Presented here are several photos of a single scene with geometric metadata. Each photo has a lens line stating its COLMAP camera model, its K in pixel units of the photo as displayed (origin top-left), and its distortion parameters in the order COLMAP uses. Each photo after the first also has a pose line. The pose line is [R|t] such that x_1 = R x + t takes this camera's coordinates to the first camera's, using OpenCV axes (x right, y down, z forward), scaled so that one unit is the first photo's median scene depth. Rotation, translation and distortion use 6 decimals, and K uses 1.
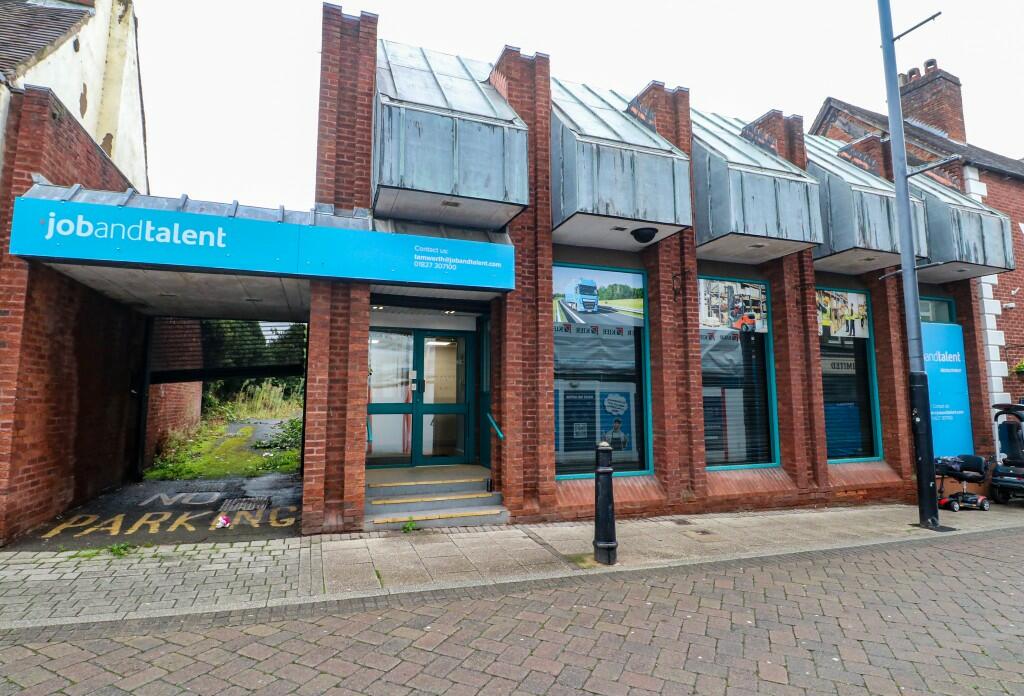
lens RADIAL K [[542.7, 0, 512.0], [0, 542.7, 345.9], [0, 0, 1]] dist [-0.009596, -0.001031]
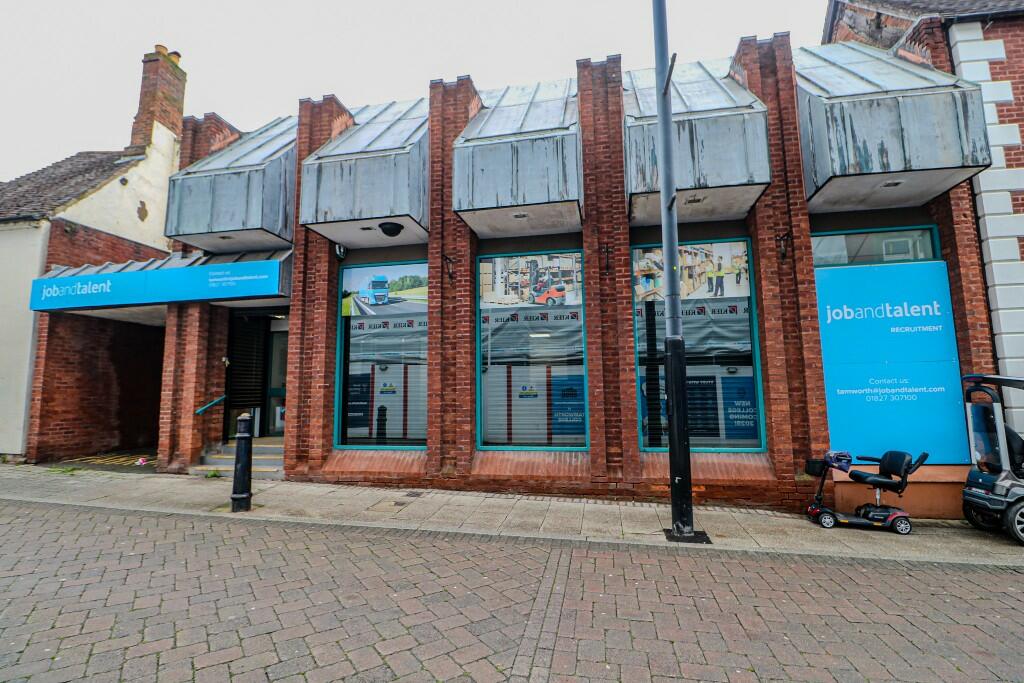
lens RADIAL K [[478.7, 0, 509.9], [0, 478.7, 340.7], [0, 0, 1]] dist [-0.008773, -0.002376]
pose [[0.857227, -0.064089, -0.510934, 0.844198], [0.064461, 0.997775, -0.017006, 0.046714], [0.510888, -0.018357, 0.859451, 0.262220]]
